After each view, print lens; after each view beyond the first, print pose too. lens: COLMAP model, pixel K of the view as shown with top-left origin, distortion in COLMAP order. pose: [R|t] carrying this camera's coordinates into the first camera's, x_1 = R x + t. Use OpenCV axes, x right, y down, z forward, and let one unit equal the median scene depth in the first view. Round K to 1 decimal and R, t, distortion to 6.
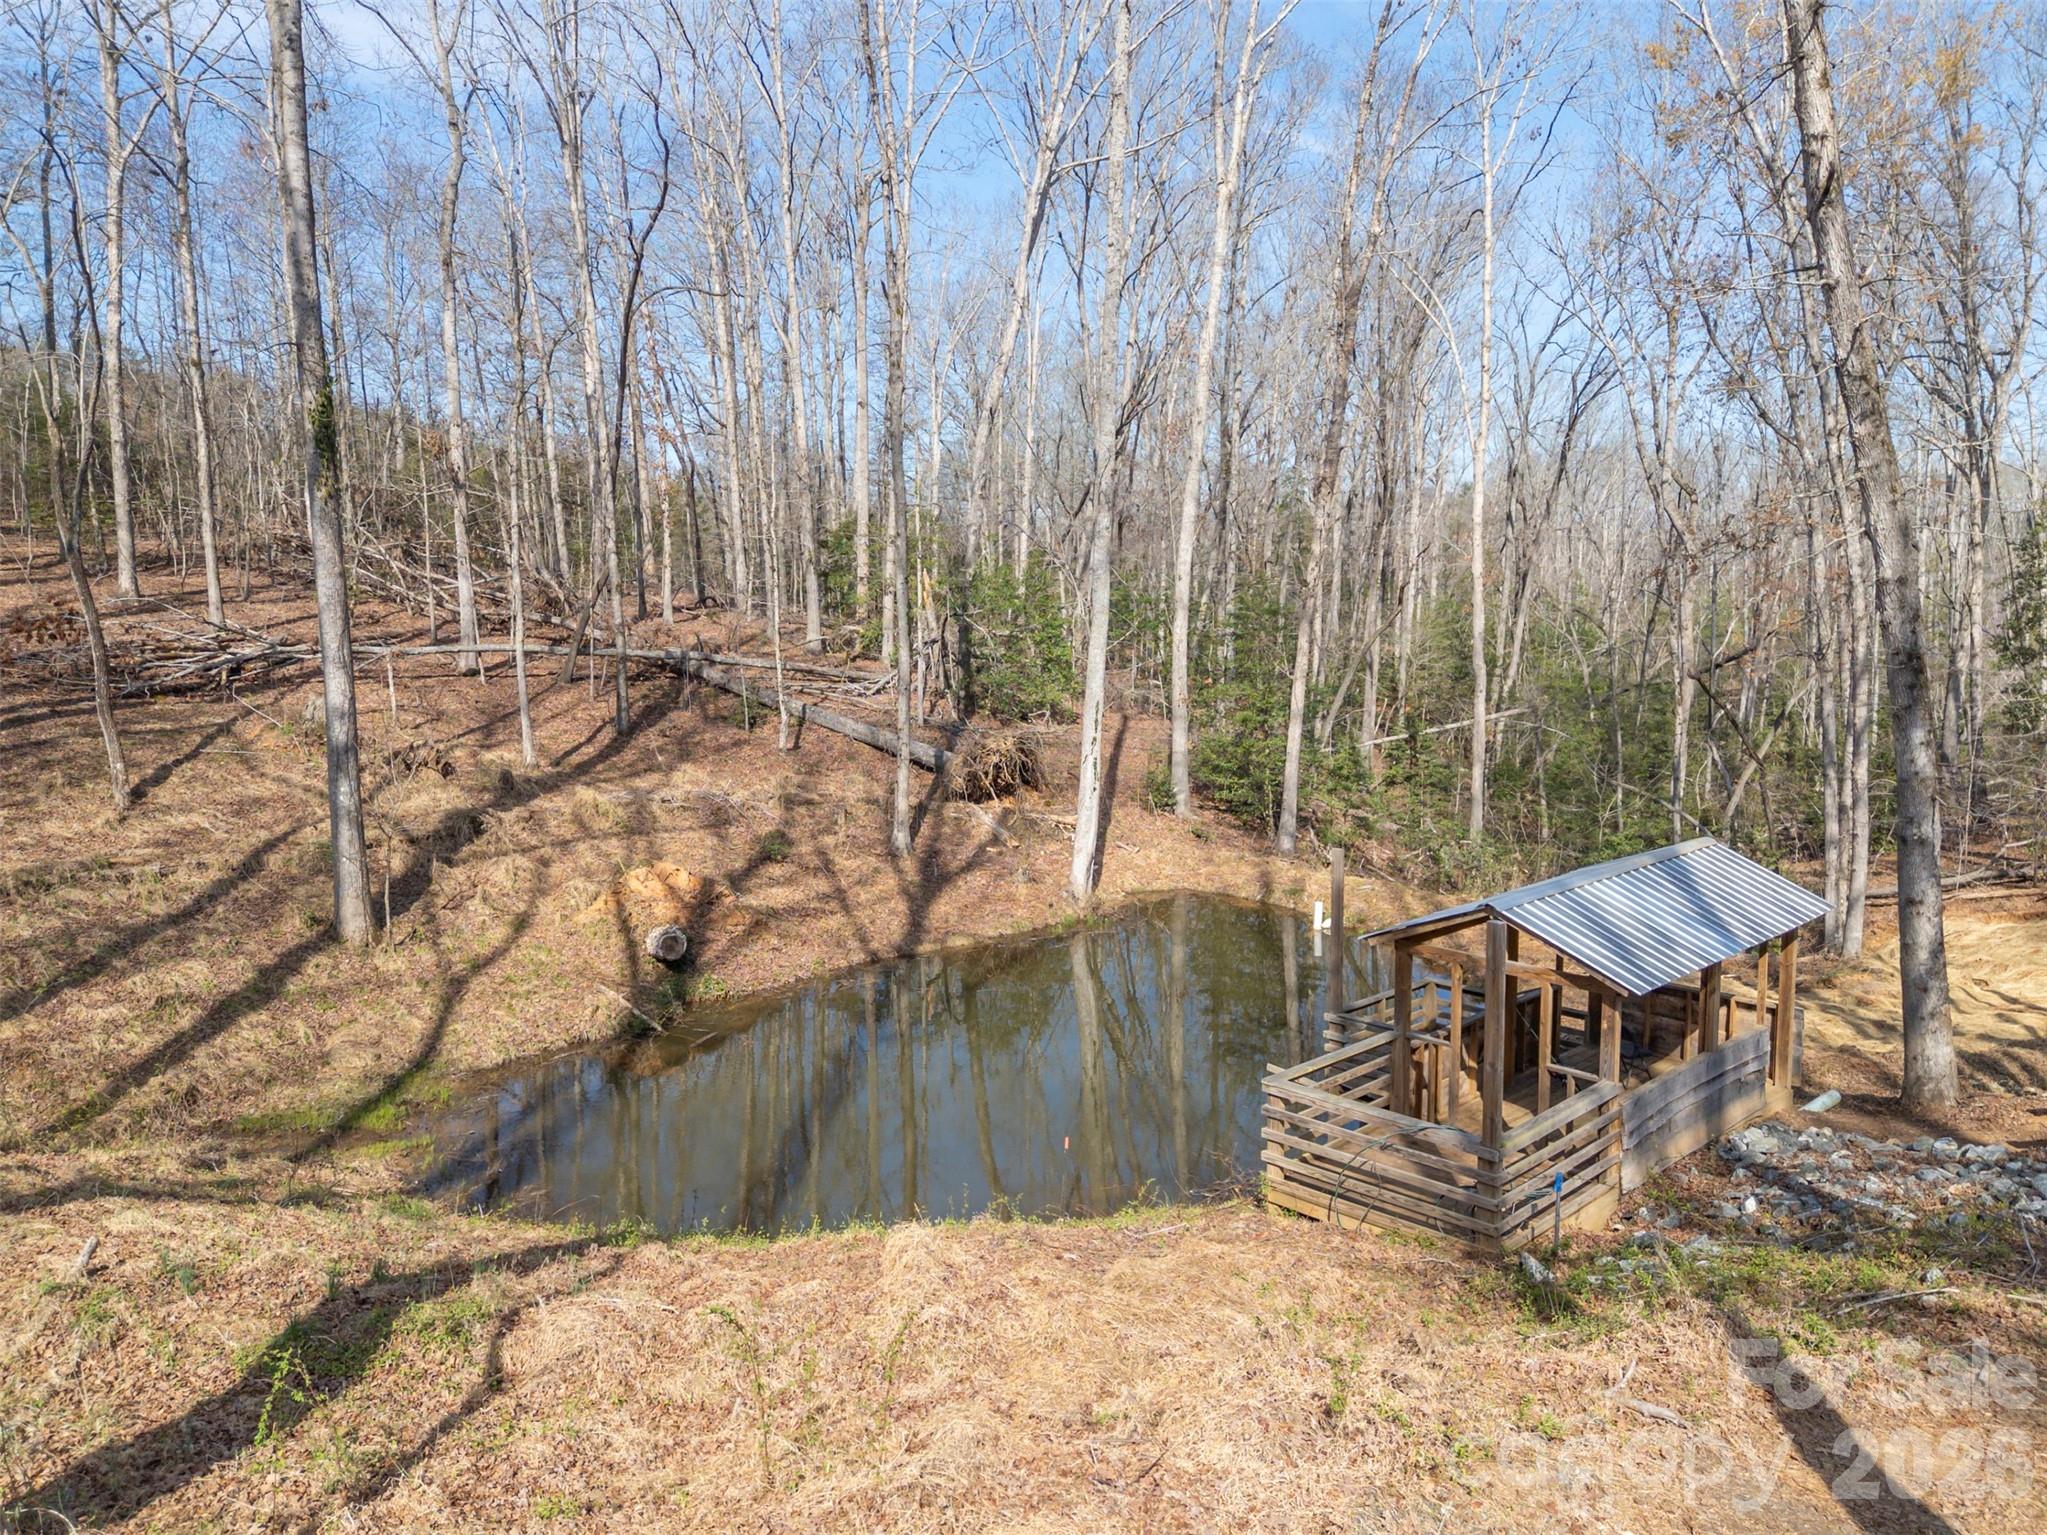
lens RADIAL K [[1456.5, 0, 1020.7], [0, 1456.5, 769.9], [0, 0, 1]] dist [0.075277, -0.066149]
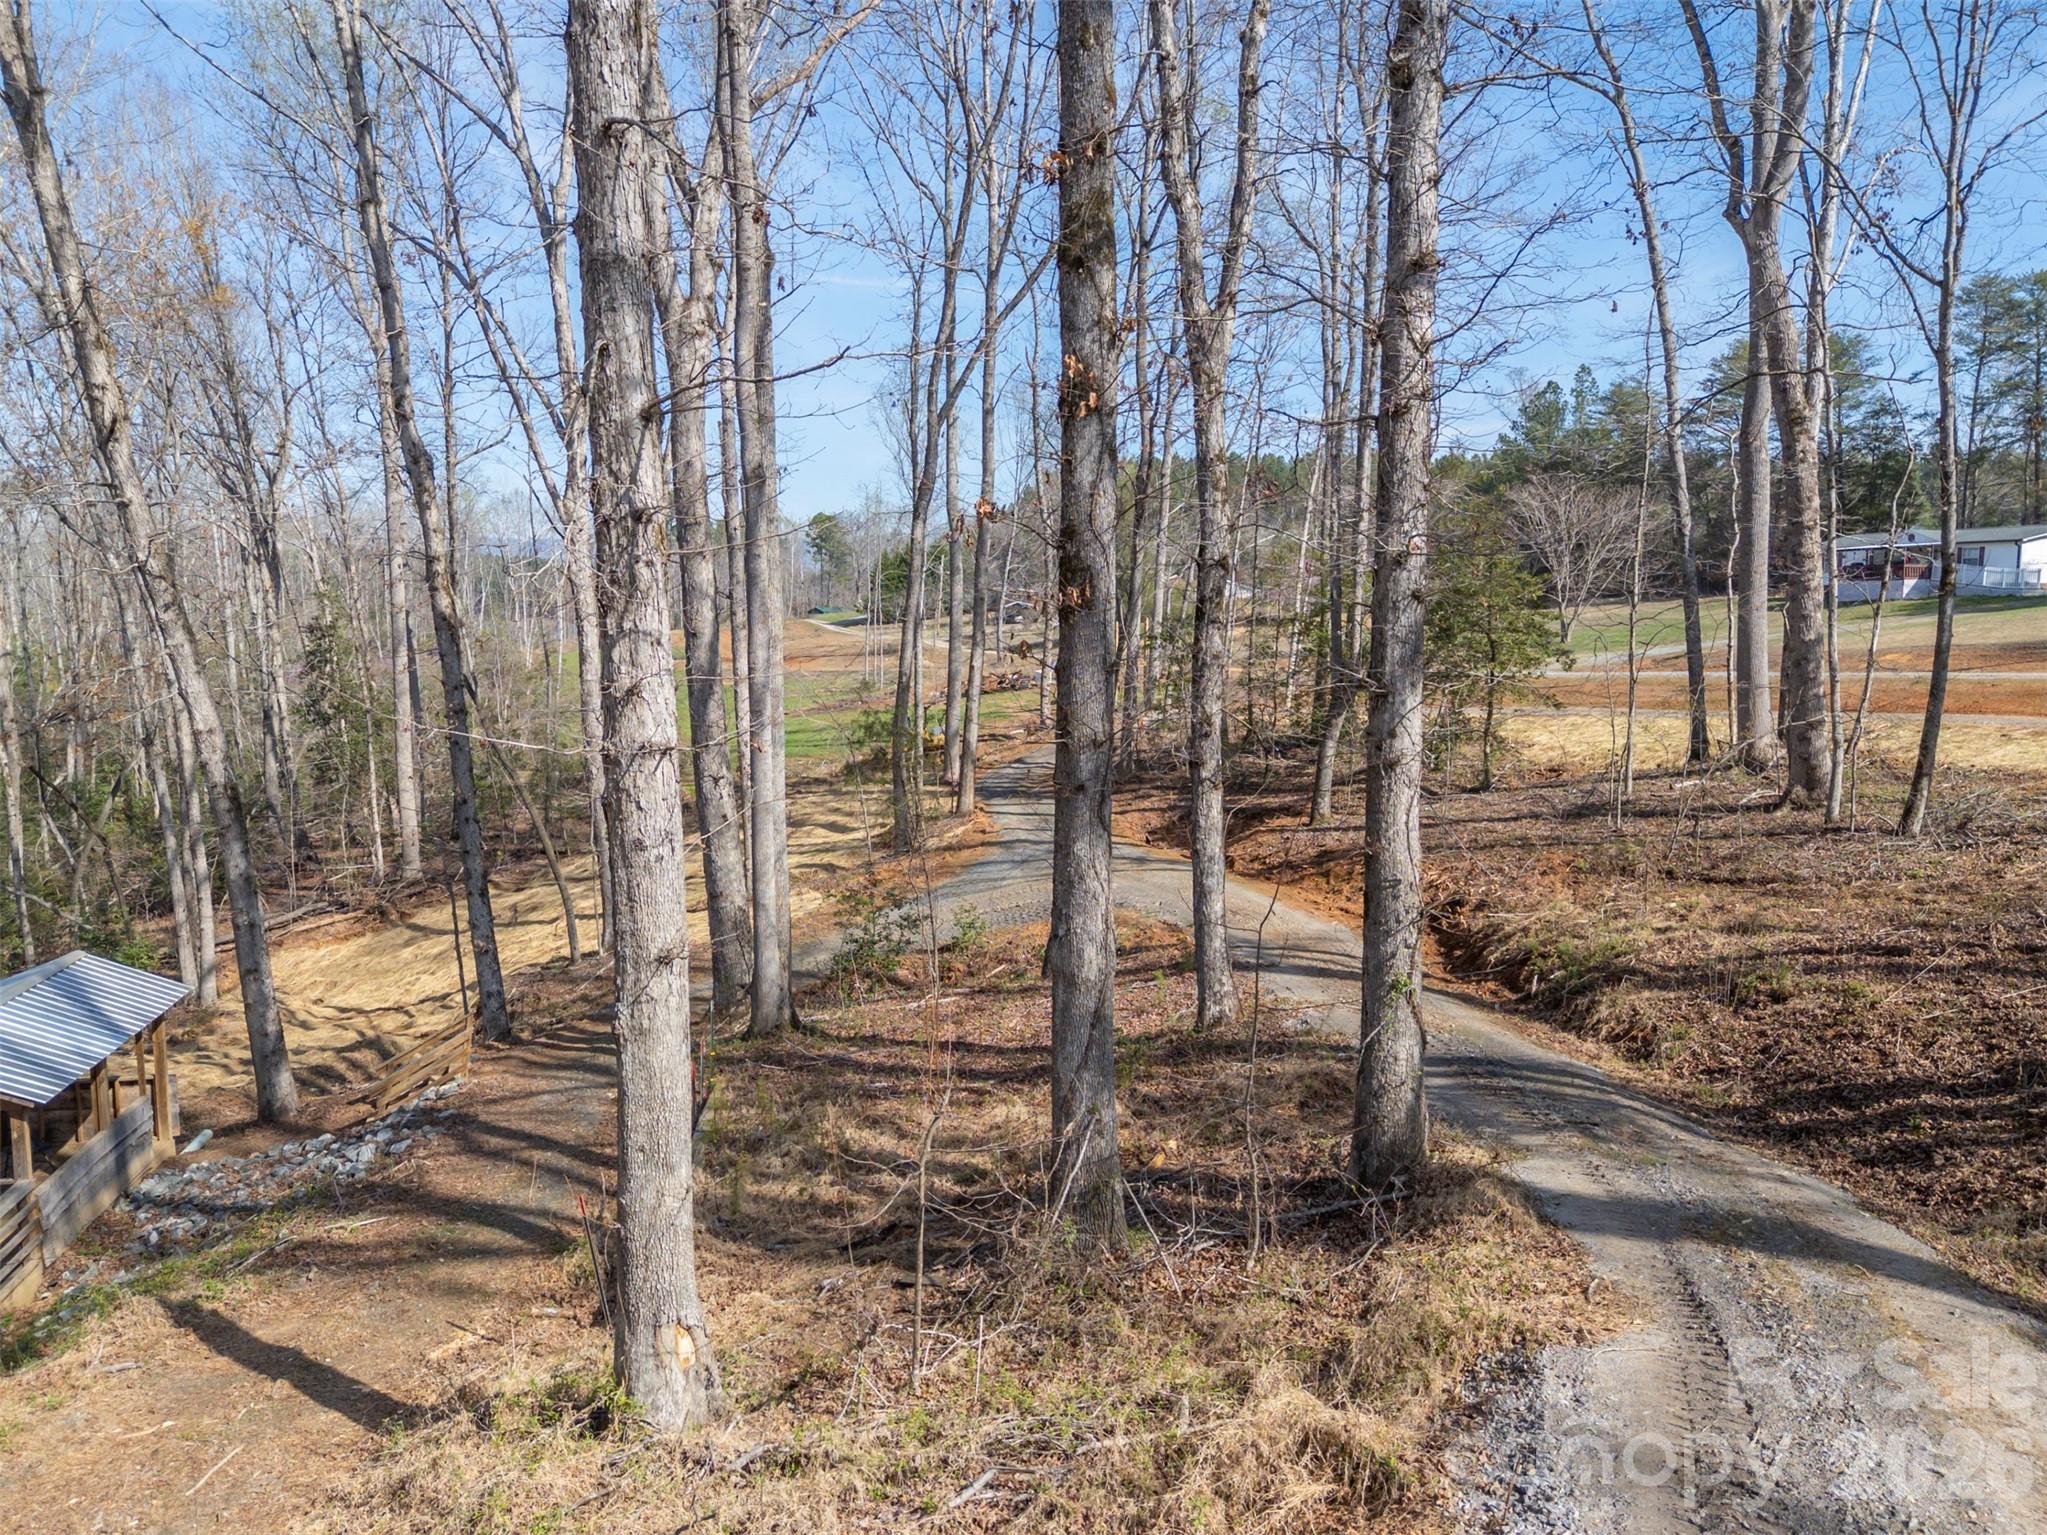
lens RADIAL K [[1456.5, 0, 1020.7], [0, 1456.5, 769.9], [0, 0, 1]] dist [0.075277, -0.066149]
pose [[0.515746, -0.084586, 0.852556, -0.075315], [0.100757, 0.994197, 0.037687, -0.034153], [-0.850796, 0.066464, 0.521276, -0.139076]]
